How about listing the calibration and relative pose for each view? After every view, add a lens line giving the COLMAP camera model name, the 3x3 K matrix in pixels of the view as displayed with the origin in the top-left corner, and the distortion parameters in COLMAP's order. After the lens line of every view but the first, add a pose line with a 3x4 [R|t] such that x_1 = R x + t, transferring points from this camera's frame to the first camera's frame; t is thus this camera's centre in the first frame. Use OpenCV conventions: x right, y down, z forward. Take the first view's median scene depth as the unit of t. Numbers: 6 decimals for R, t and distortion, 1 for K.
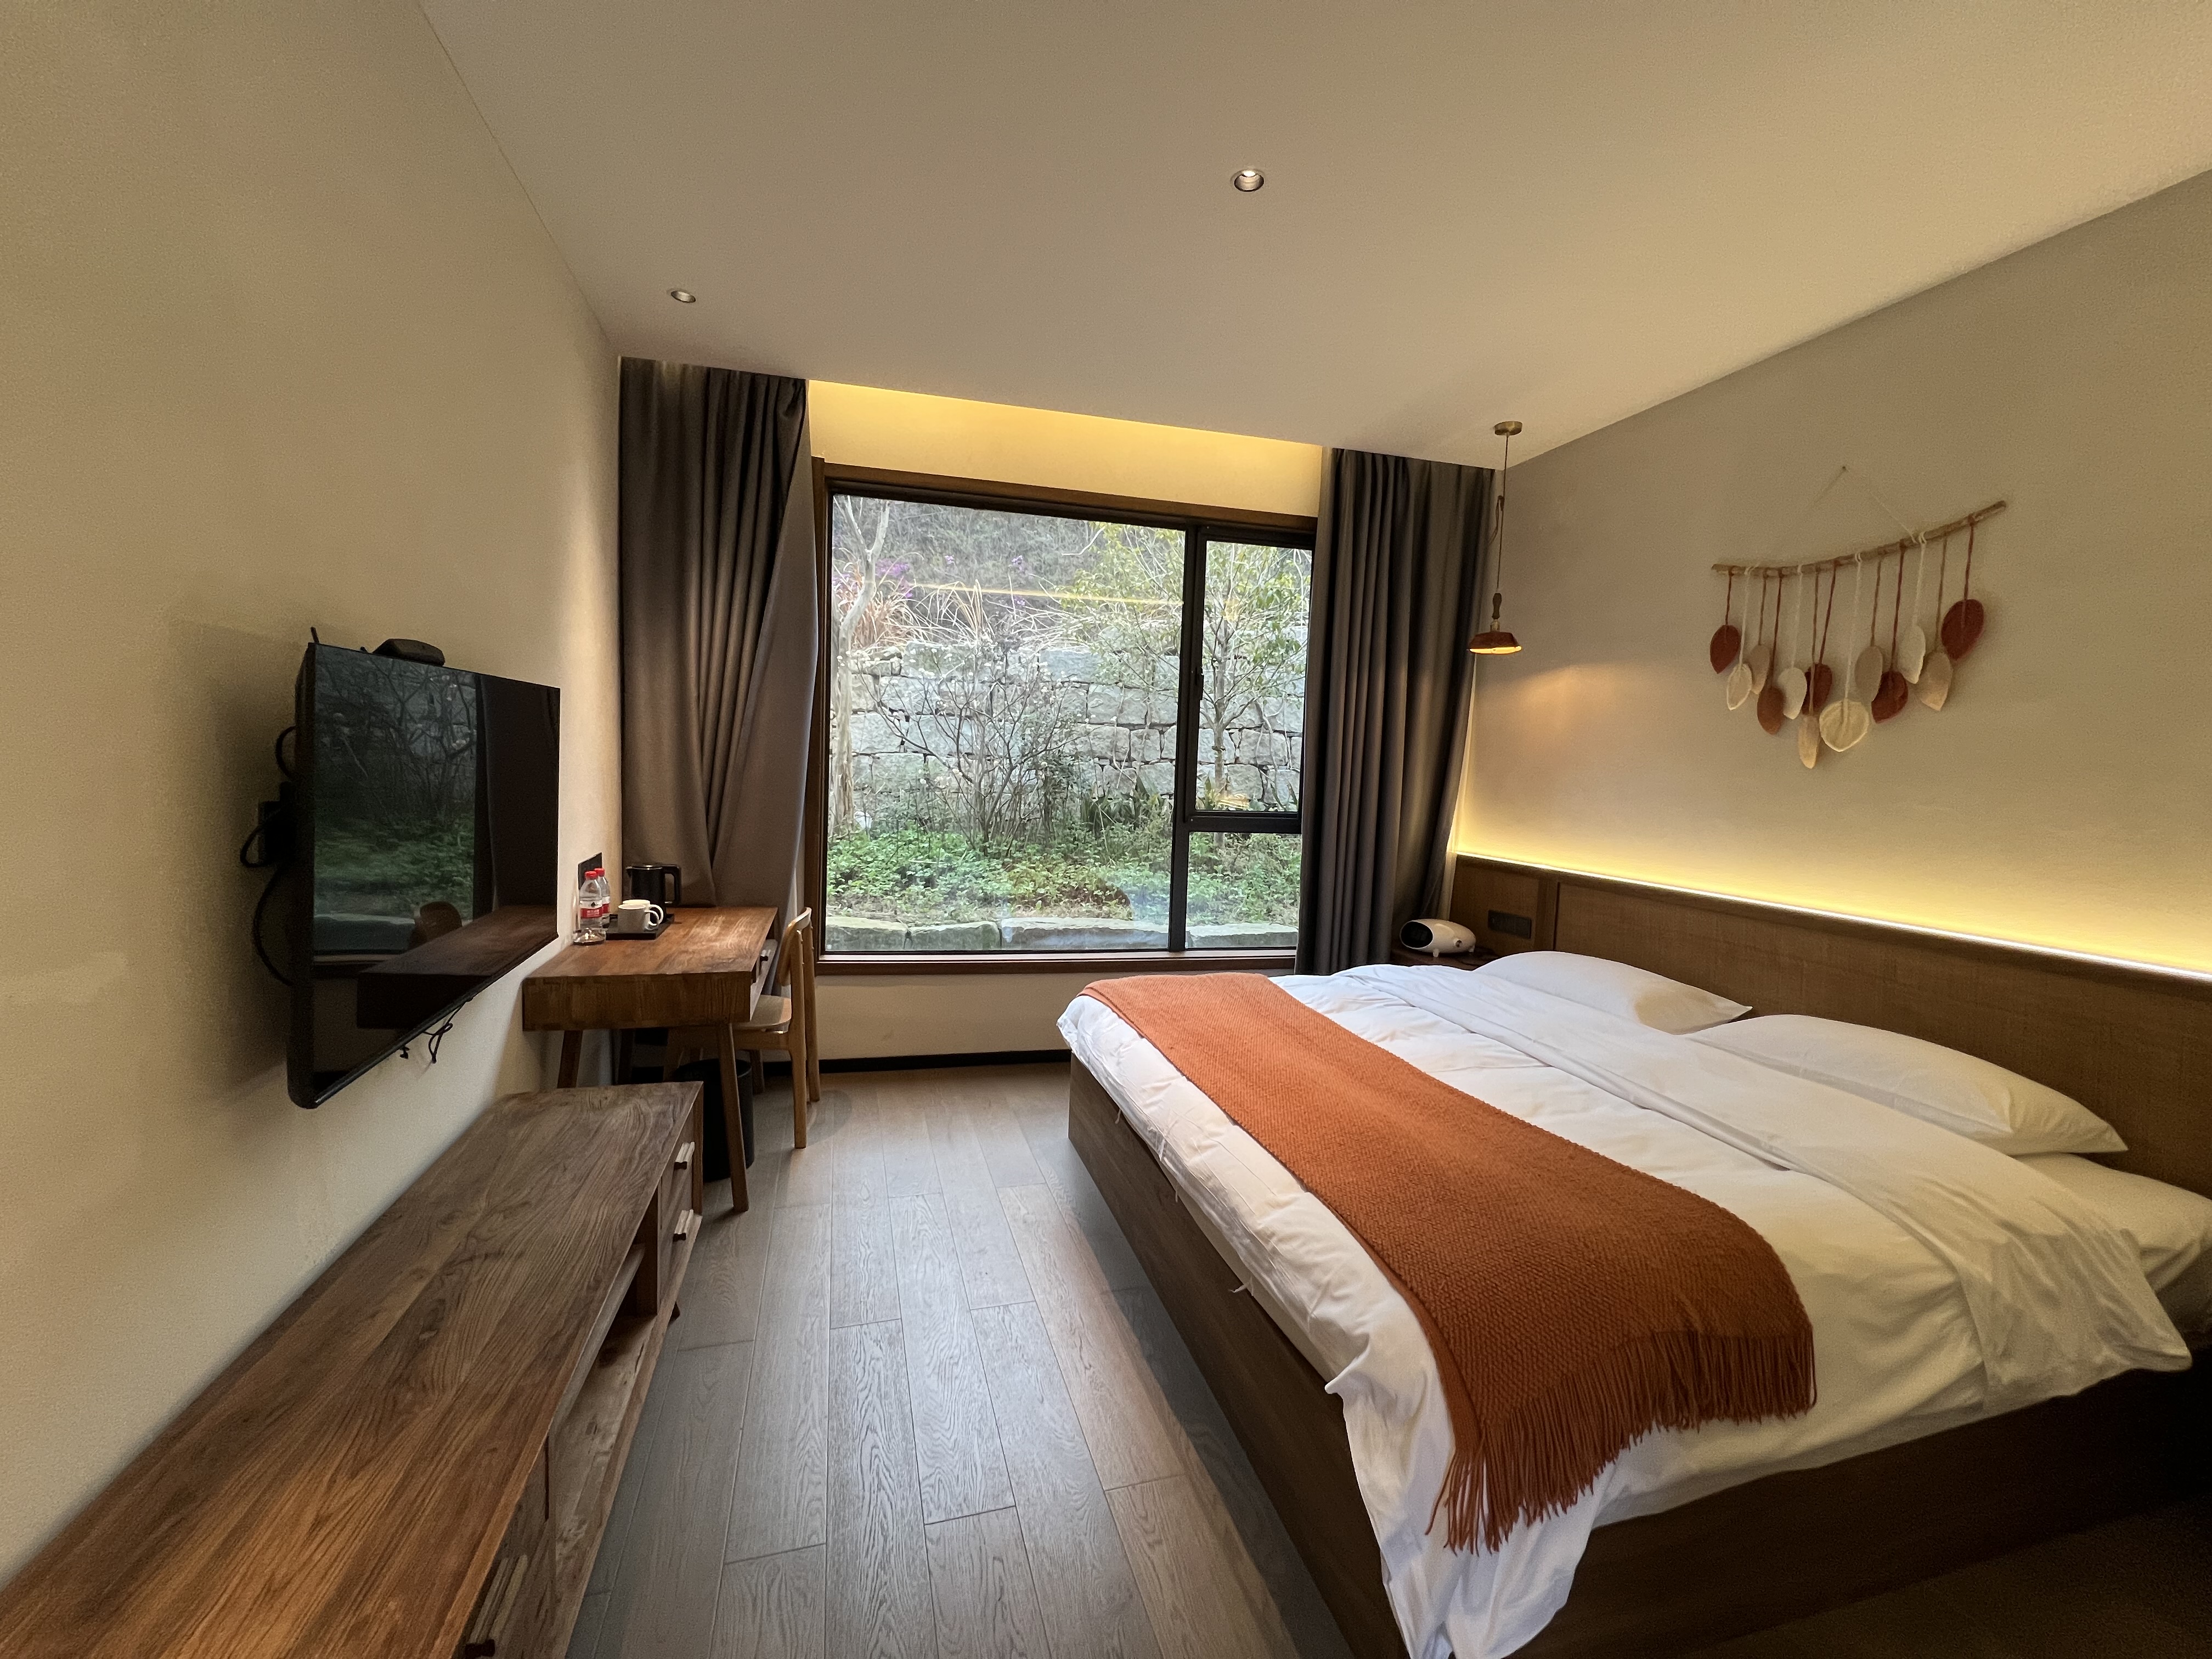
lens RADIAL K [[880.8, 0, 1103.9], [0, 880.8, 822.7], [0, 0, 1]] dist [-0.001756, 0.000093]
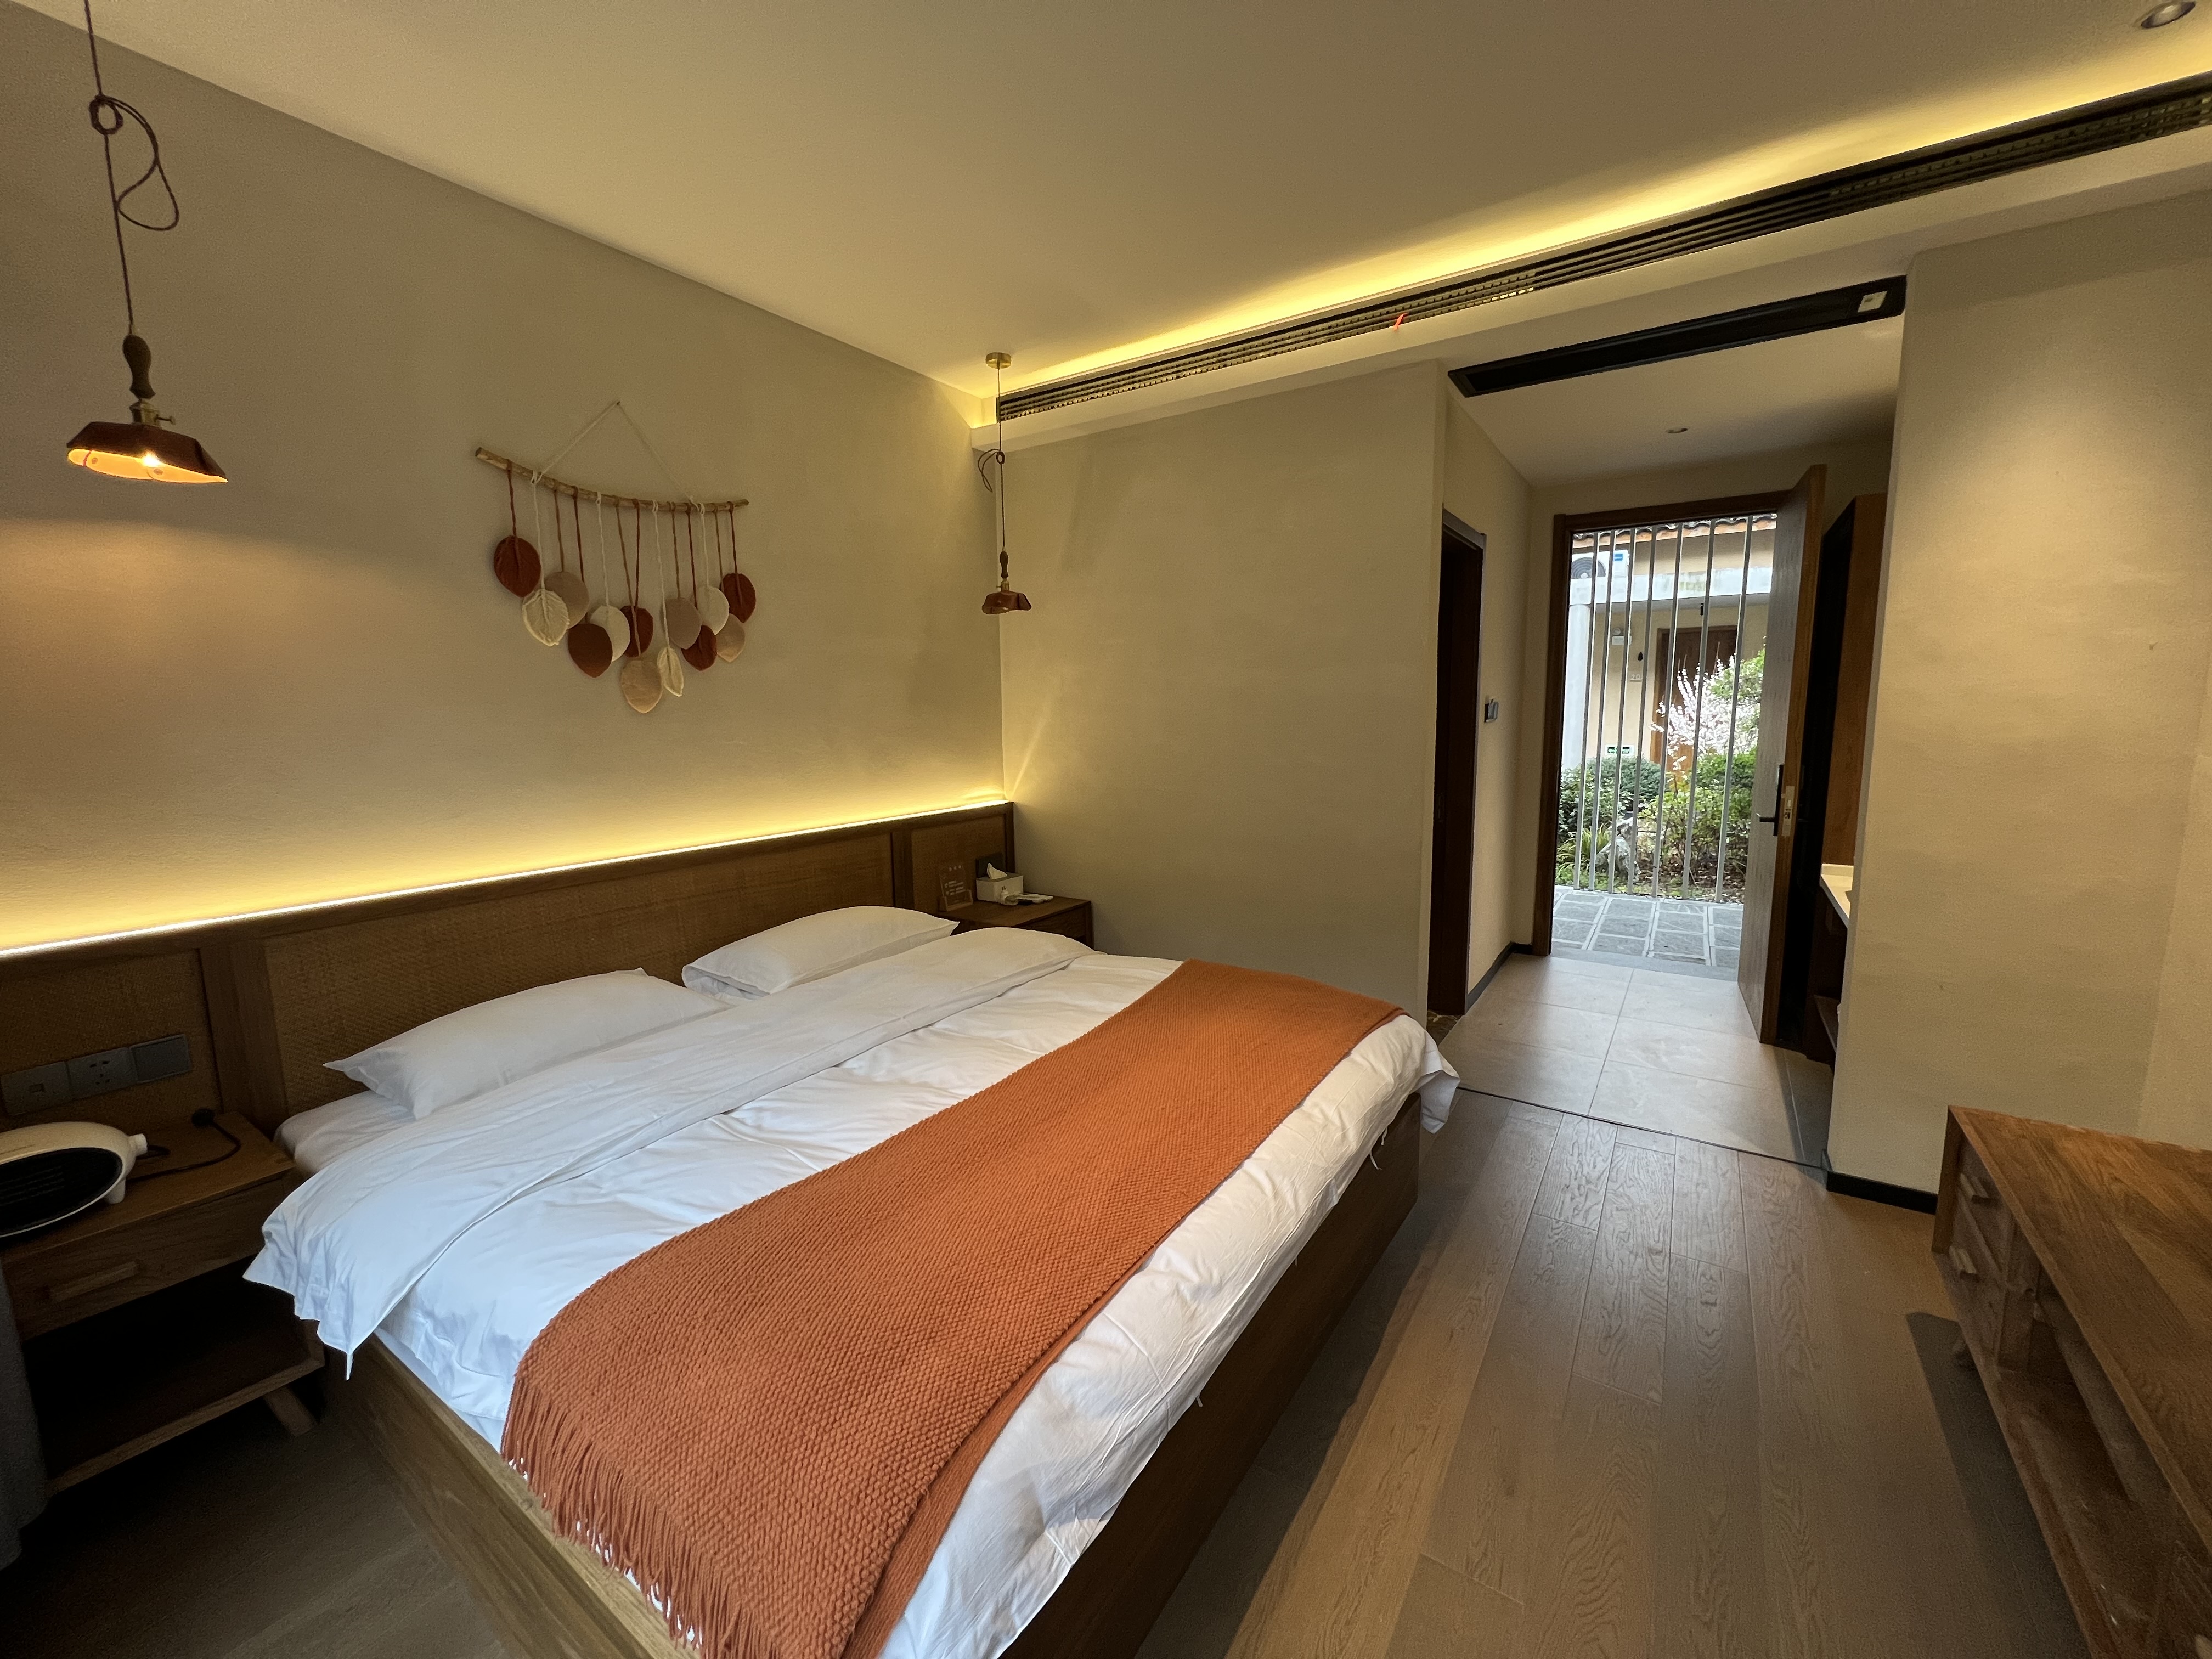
lens RADIAL K [[882.2, 0, 1106.0], [0, 882.2, 829.5], [0, 0, 1]] dist [-0.000713, -0.000017]
pose [[-0.638422, -0.135000, 0.757755, -0.231955], [0.041873, 0.976948, 0.209329, -0.093879], [-0.768547, 0.165369, -0.618052, 0.969577]]
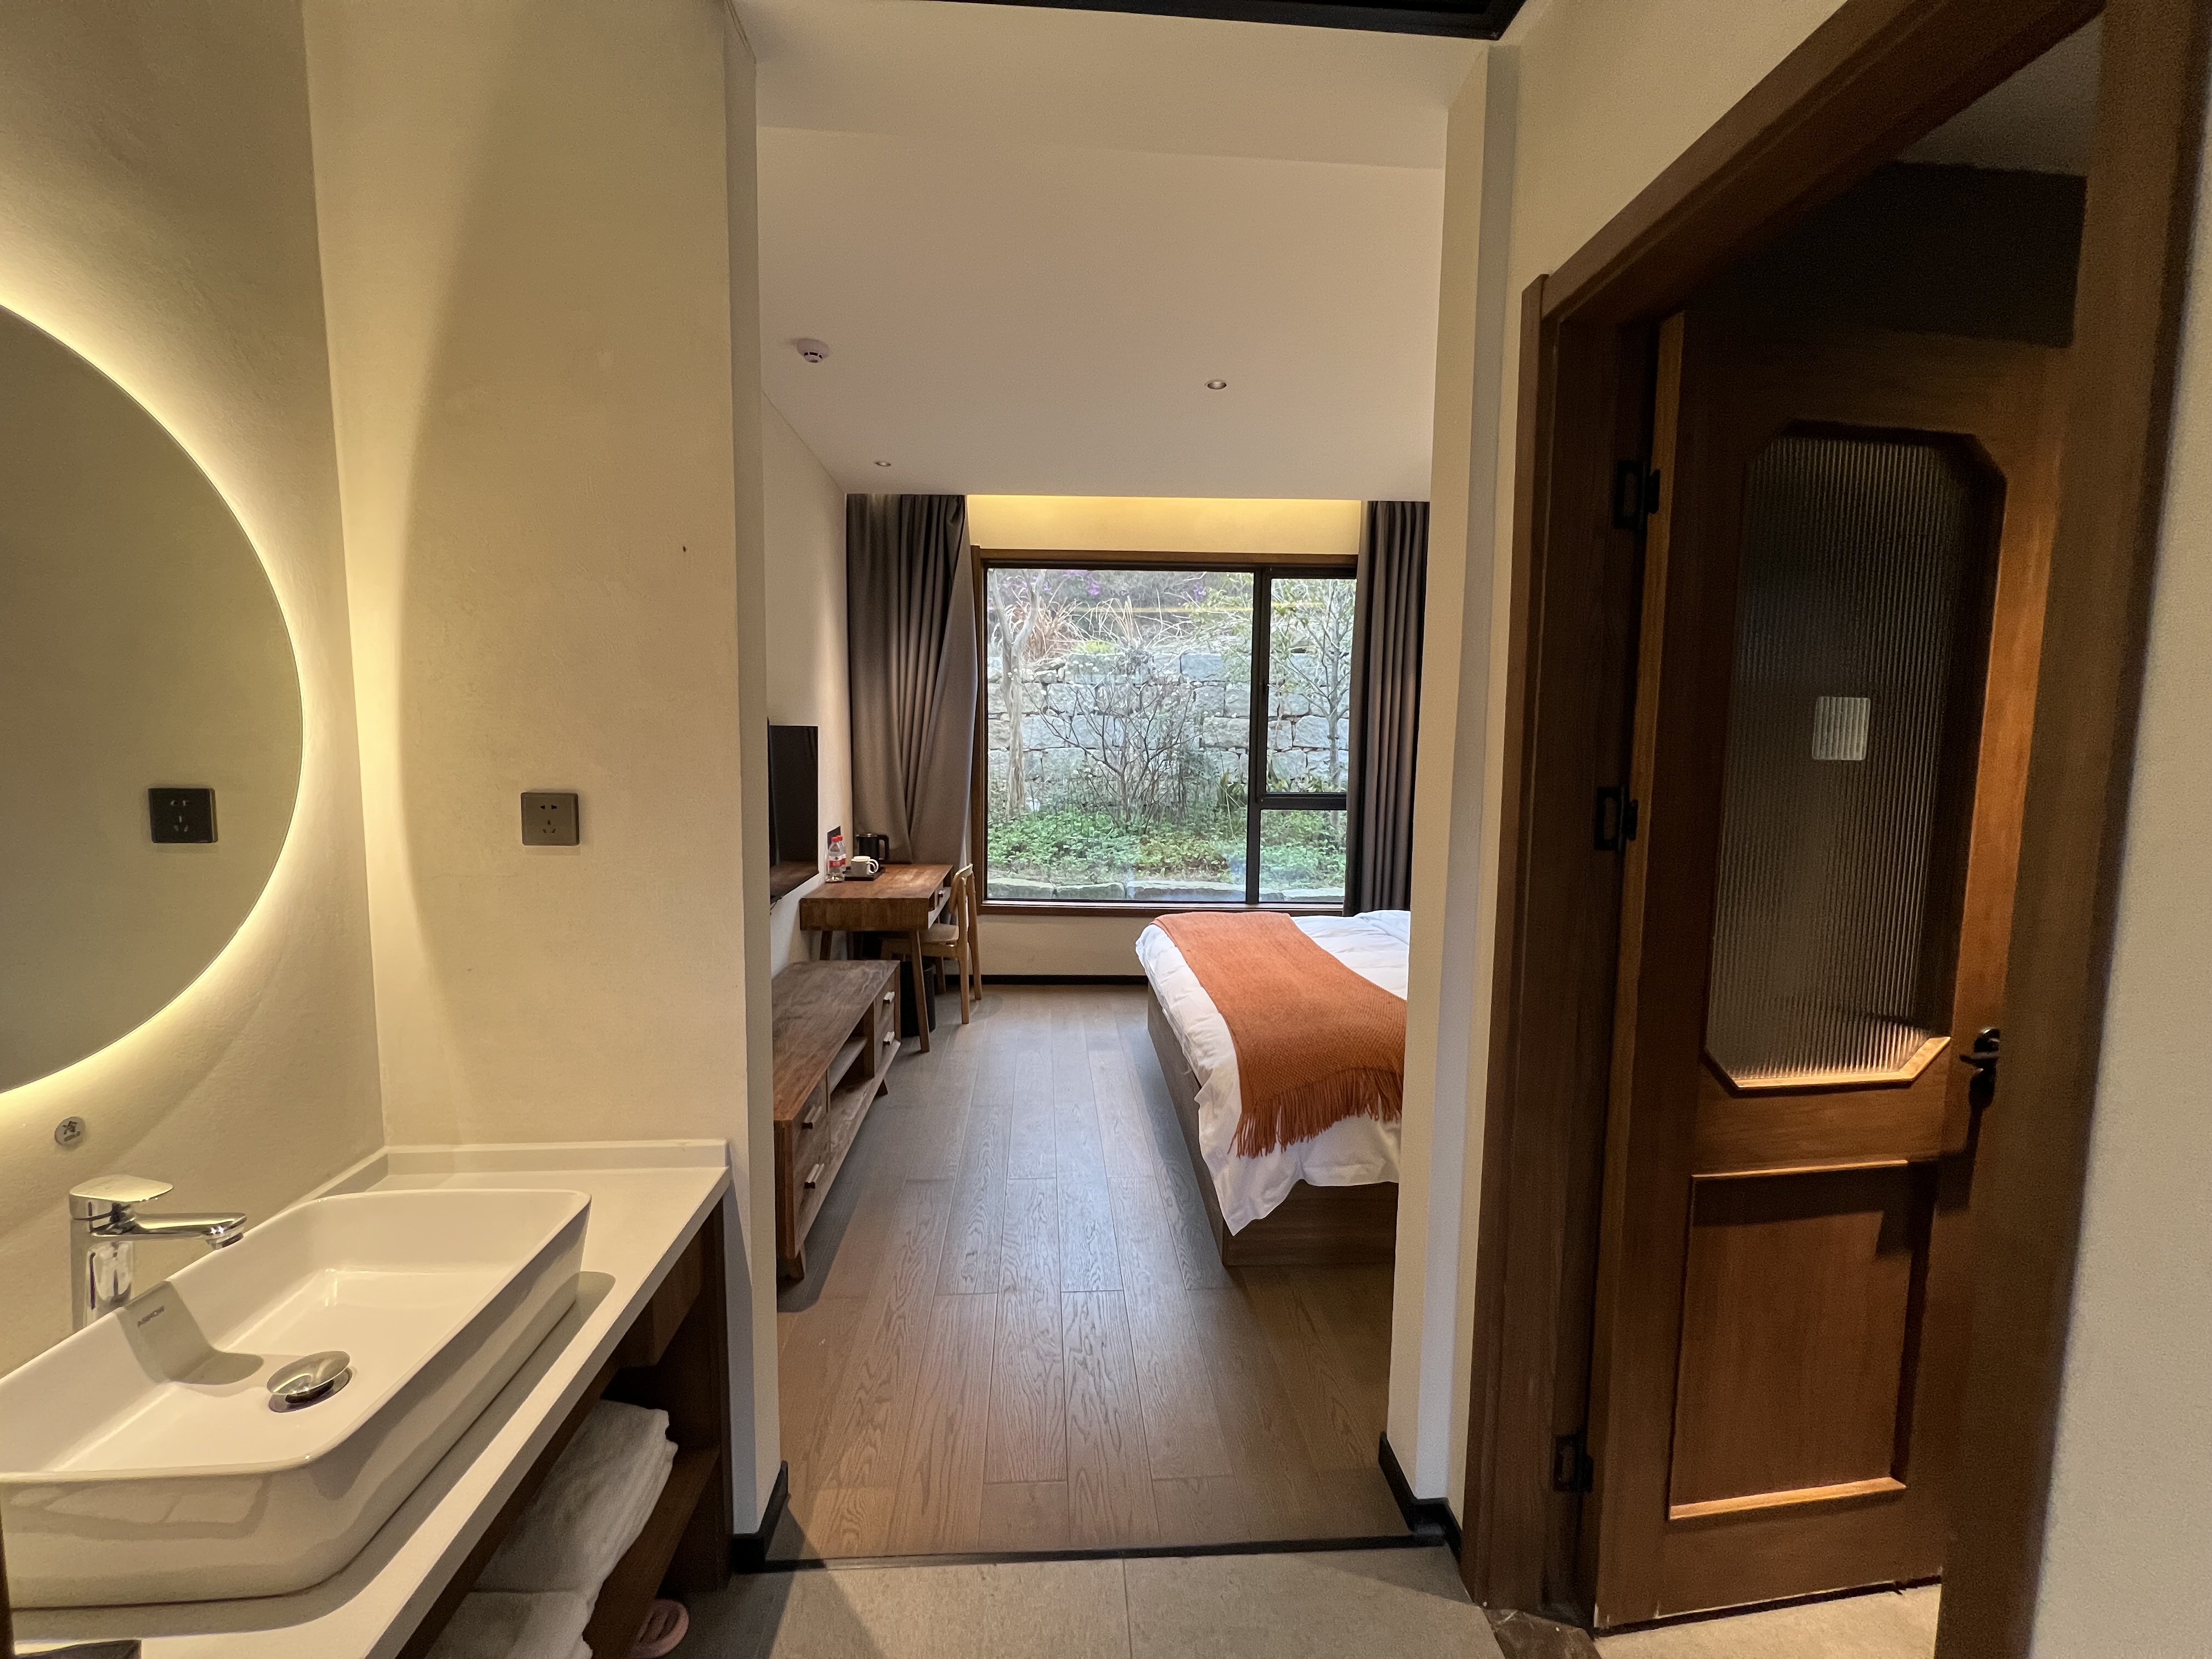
lens RADIAL K [[880.8, 0, 1103.9], [0, 880.8, 822.7], [0, 0, 1]] dist [-0.001756, 0.000093]
pose [[0.975552, -0.006801, -0.219661, 0.189473], [0.010555, 0.999818, 0.015919, 0.008320], [0.219513, -0.017848, 0.975446, -0.350114]]
